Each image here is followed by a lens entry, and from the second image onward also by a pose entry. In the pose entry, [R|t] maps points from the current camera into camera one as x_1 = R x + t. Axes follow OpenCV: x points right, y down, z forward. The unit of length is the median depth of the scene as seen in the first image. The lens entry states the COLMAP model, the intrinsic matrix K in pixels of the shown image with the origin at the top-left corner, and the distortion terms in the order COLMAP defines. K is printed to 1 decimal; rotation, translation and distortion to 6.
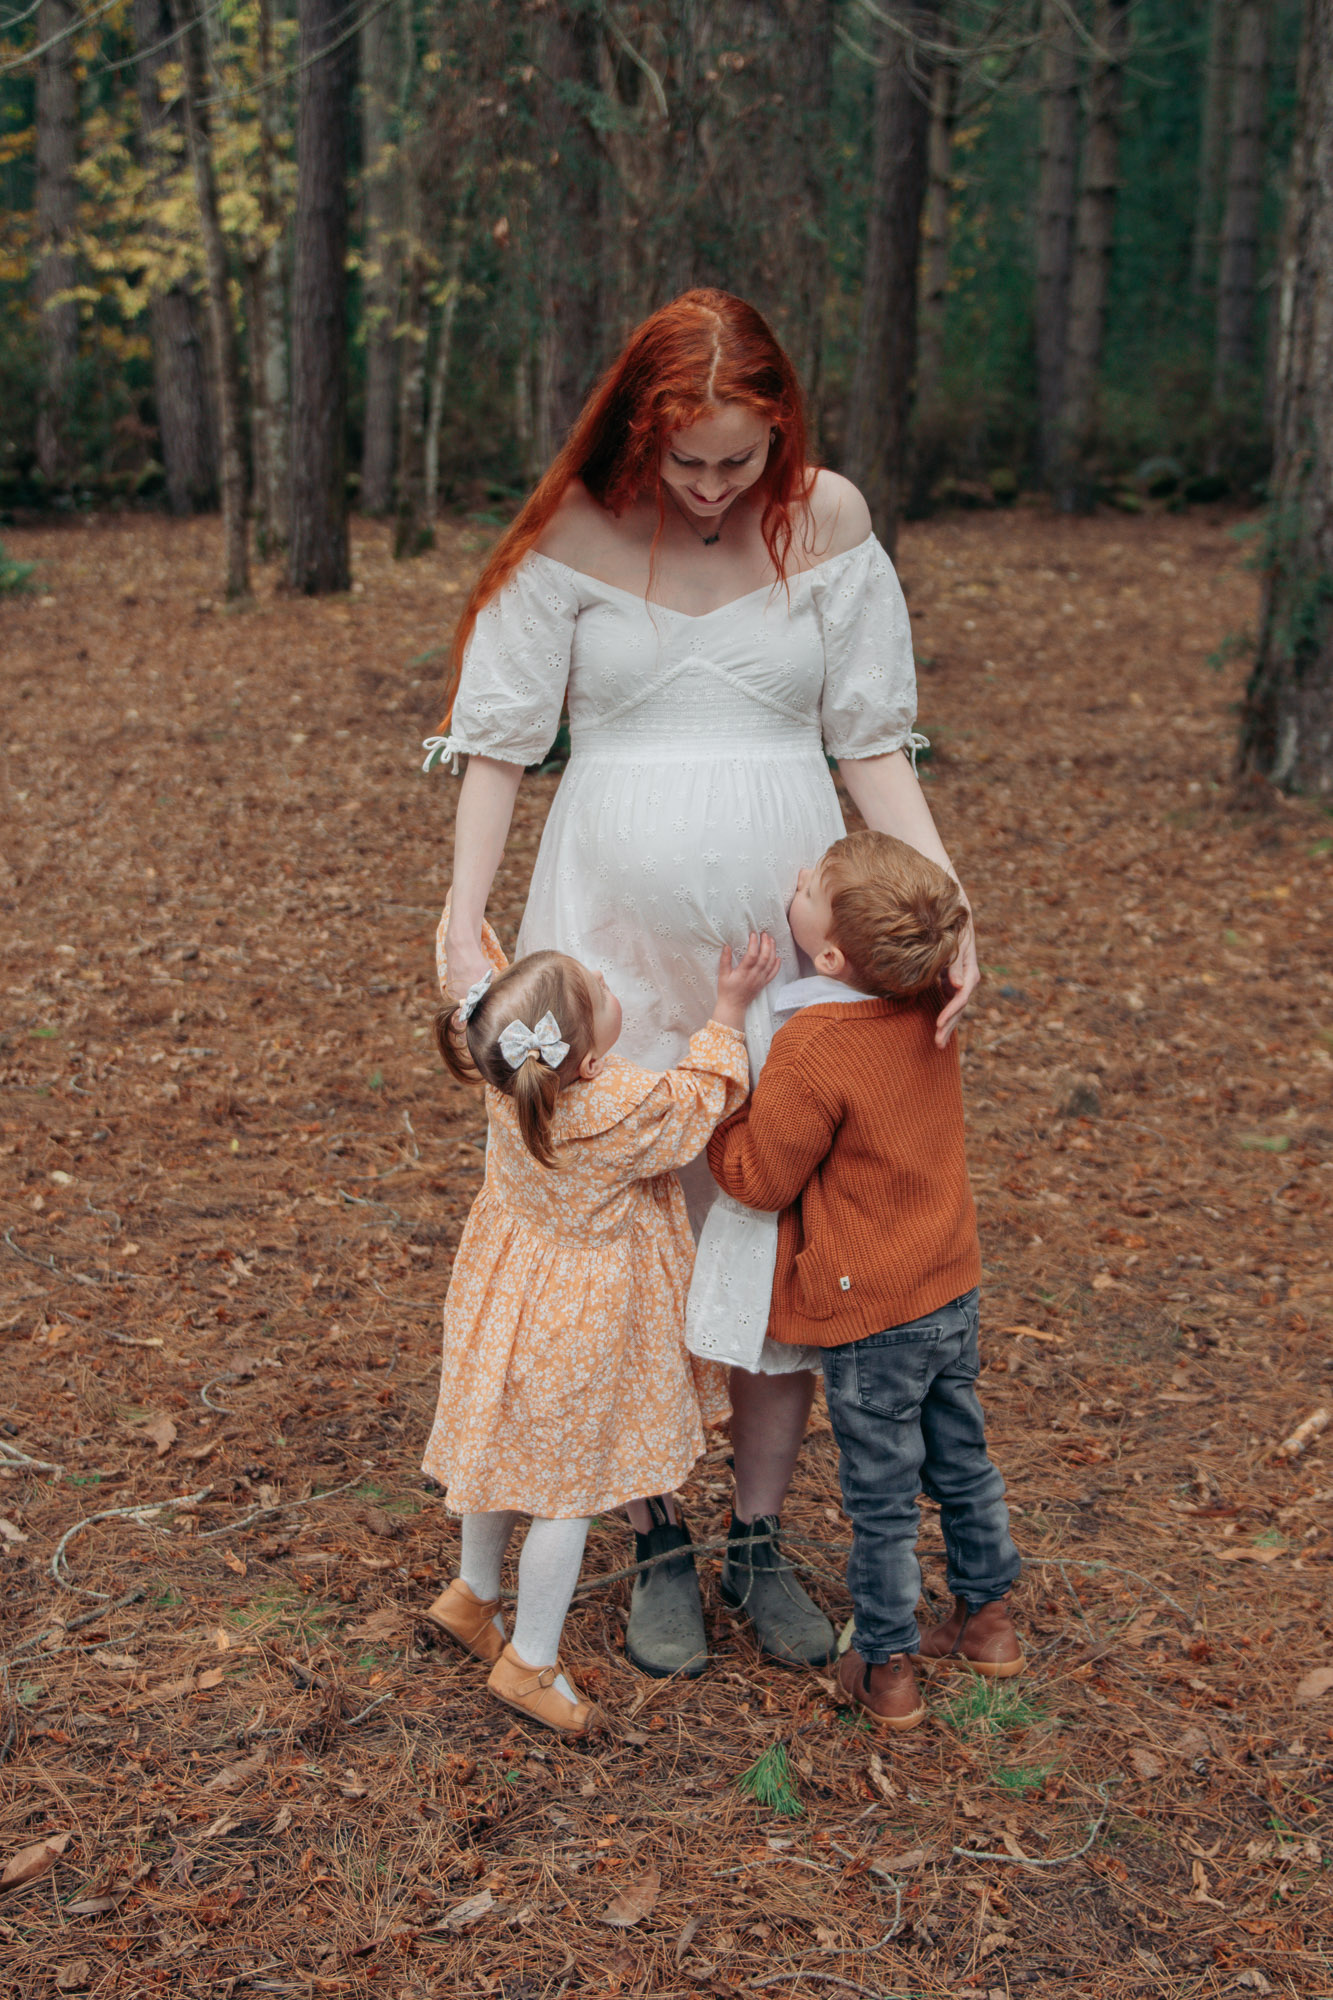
lens RADIAL K [[2564.4, 0, 651.2], [0, 2564.4, 1011.5], [0, 0, 1]] dist [-0.000068, 0.000000]
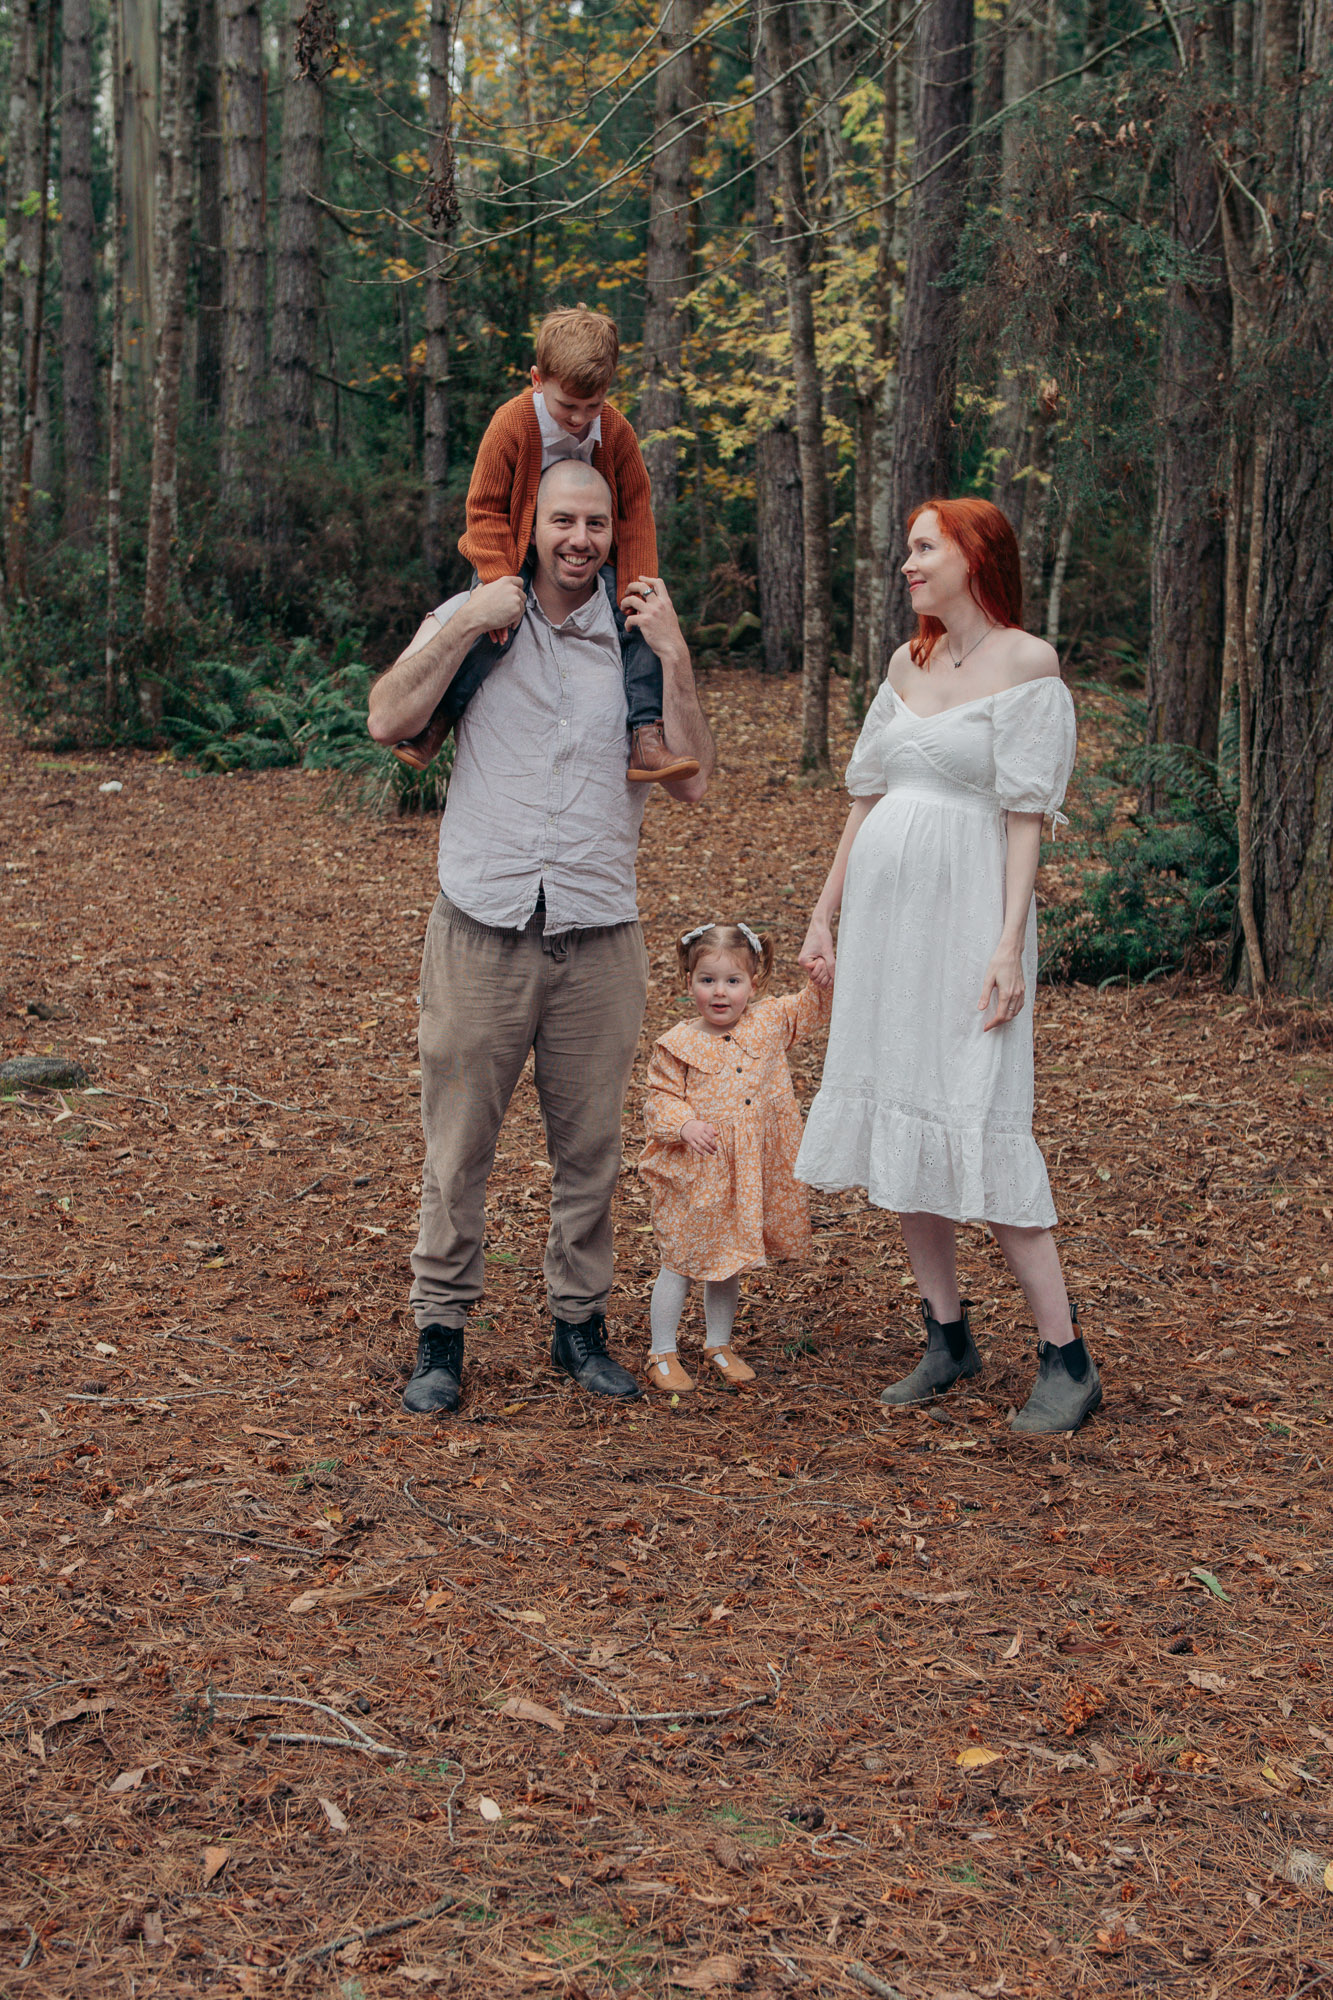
lens RADIAL K [[2907.5, 0, 667.3], [0, 2907.5, 1031.1], [0, 0, 1]] dist [0.021144, 0.000000]
pose [[0.975376, 0.042605, -0.216395, 0.063951], [-0.057062, 0.996505, -0.061008, -0.018293], [0.213039, 0.071853, 0.974398, -0.010259]]
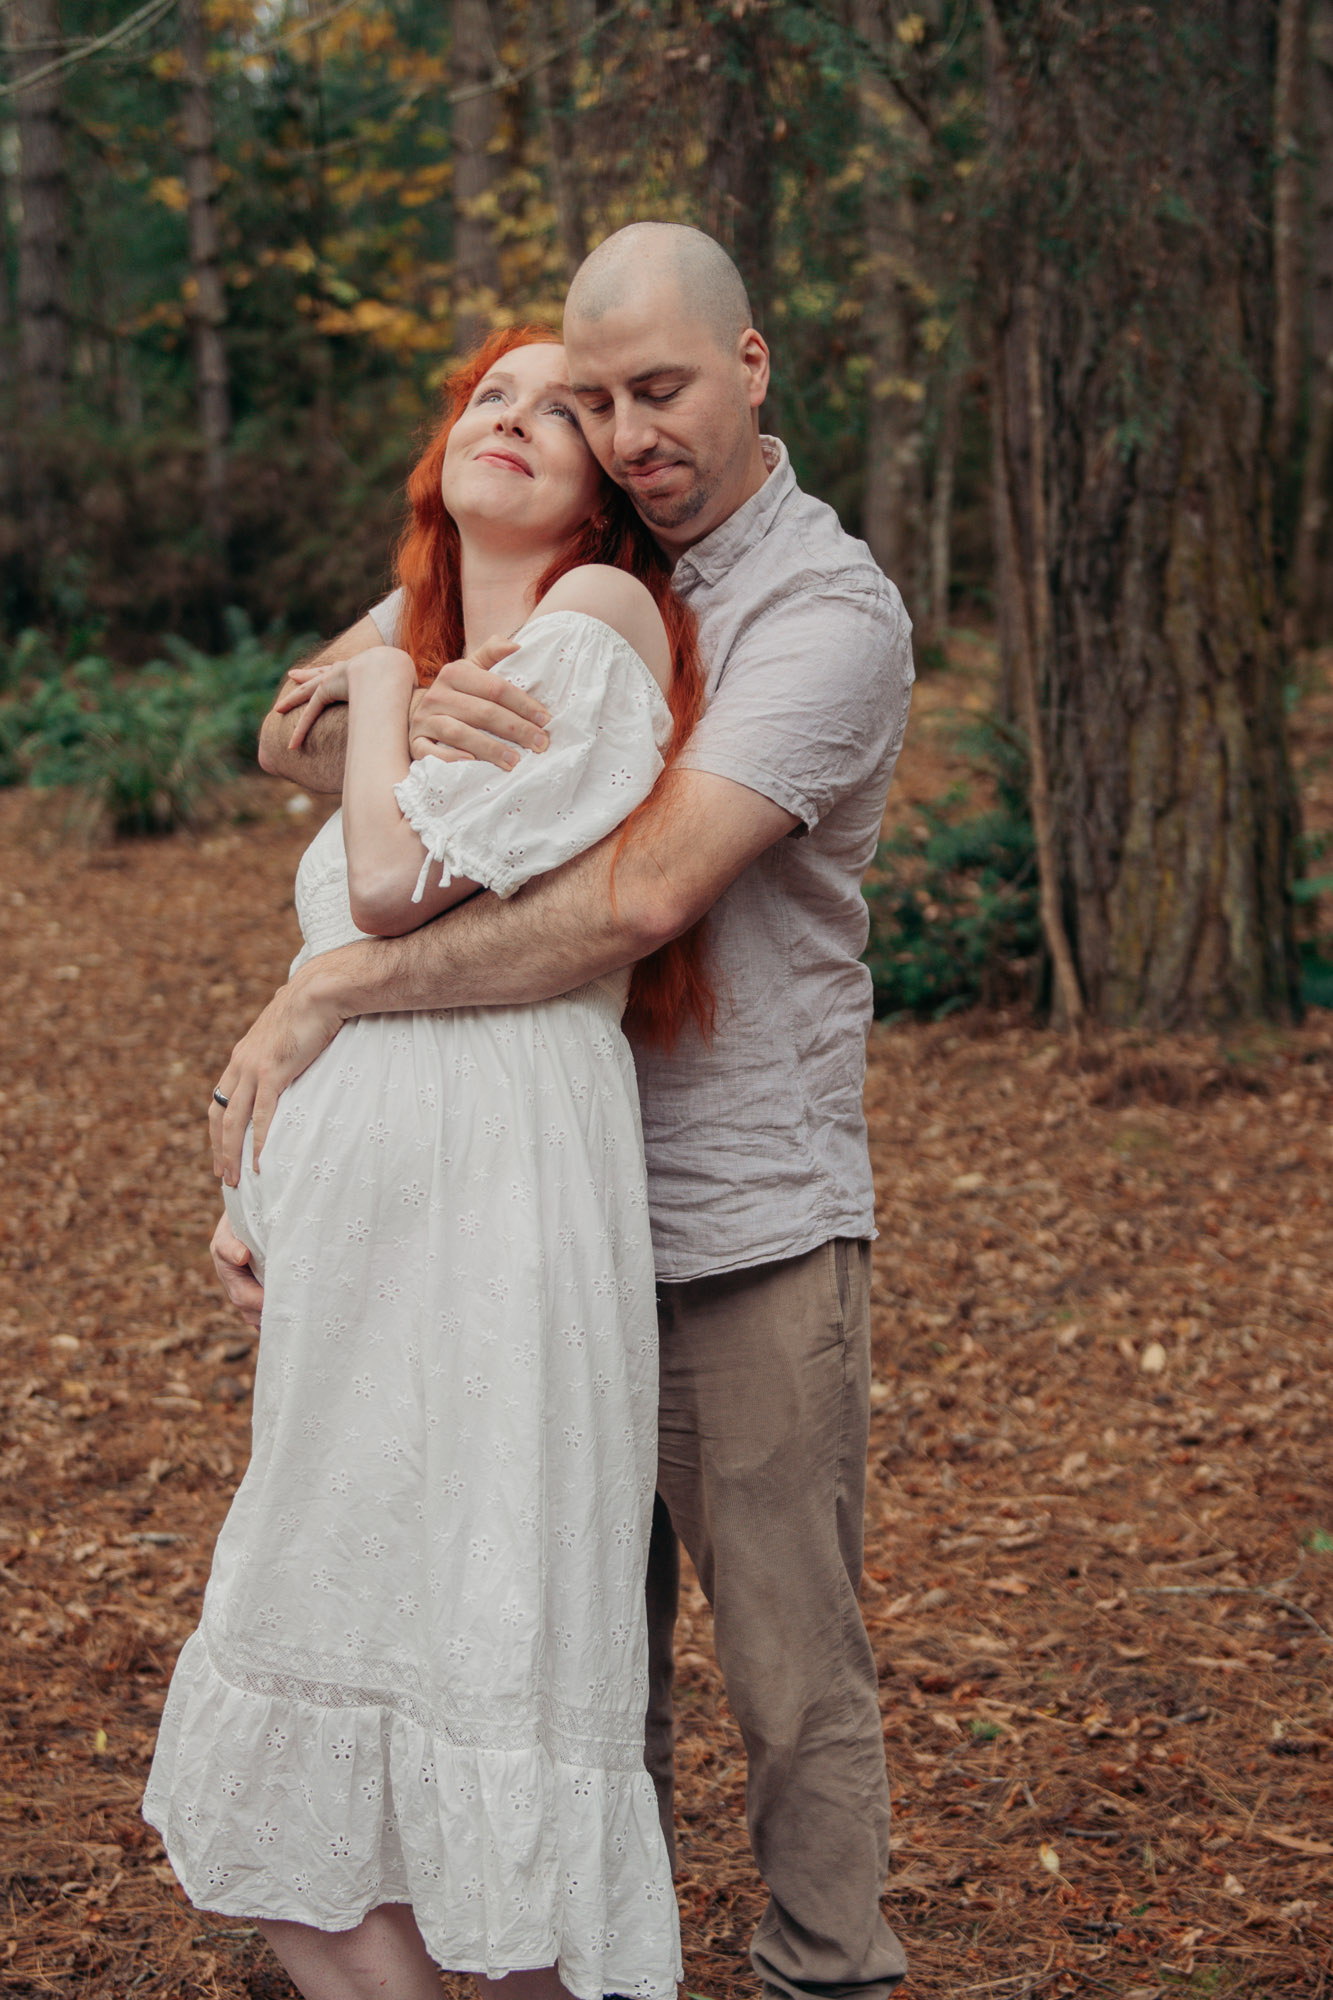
lens RADIAL K [[3310.0, 0, 671.5], [0, 3310.0, 1013.2], [0, 0, 1]] dist [0.059782, 0.000000]
pose [[0.981340, -0.021185, -0.191109, 0.155375], [0.007445, 0.997353, -0.072332, -0.076927], [0.192135, 0.069560, 0.978900, 0.302394]]
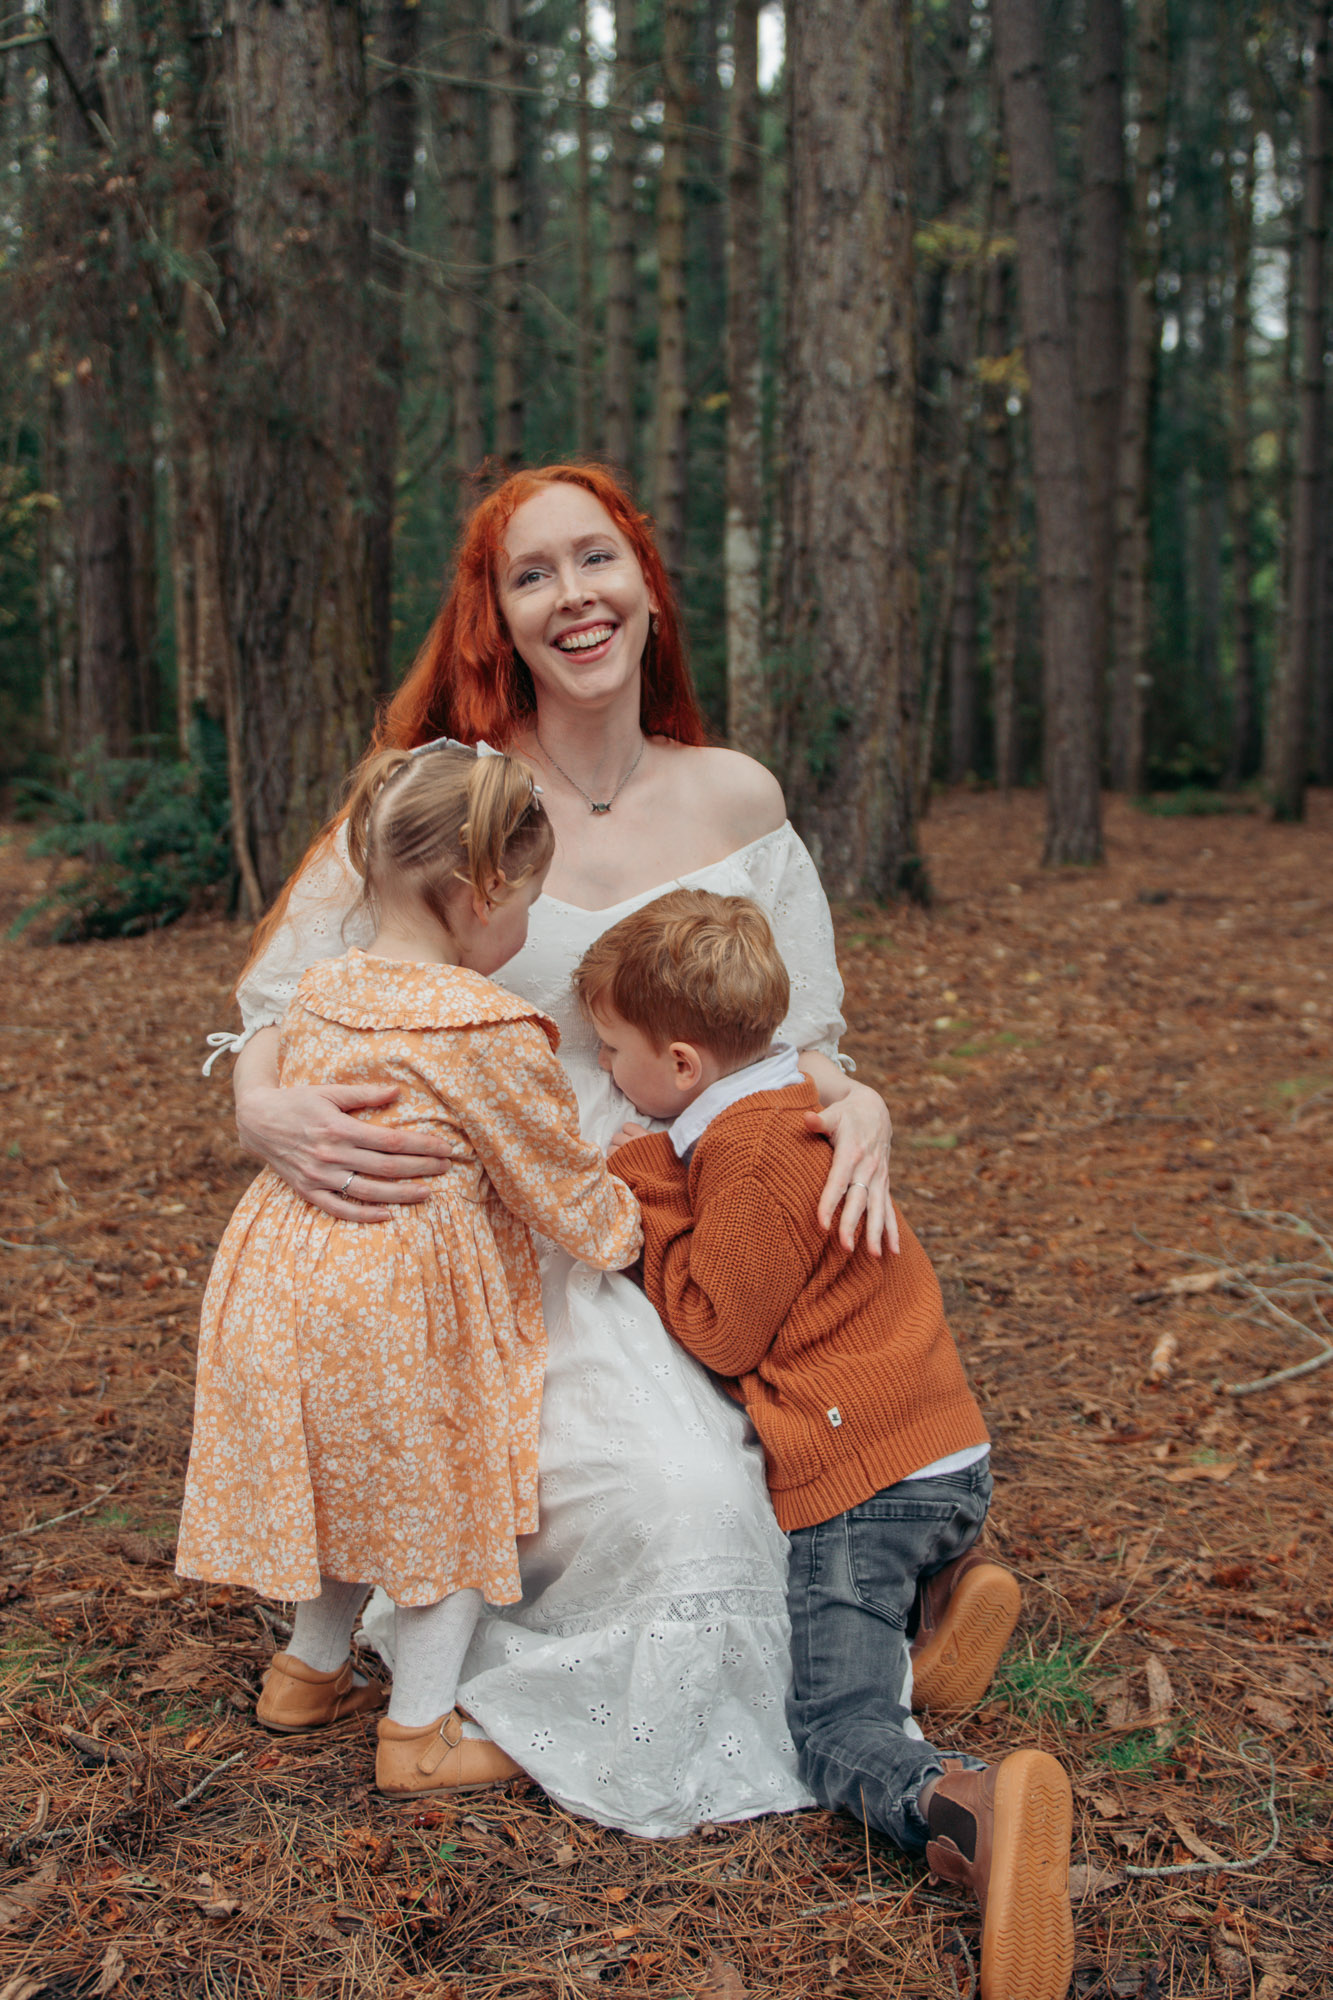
lens RADIAL K [[2069.4, 0, 660.2], [0, 2069.4, 1019.8], [0, 0, 1]] dist [-0.057478, 0.000000]
pose [[0.970481, -0.048517, 0.236247, -0.069017], [0.071190, 0.993537, -0.088404, 0.081306], [-0.230431, 0.102613, 0.967663, 0.272051]]
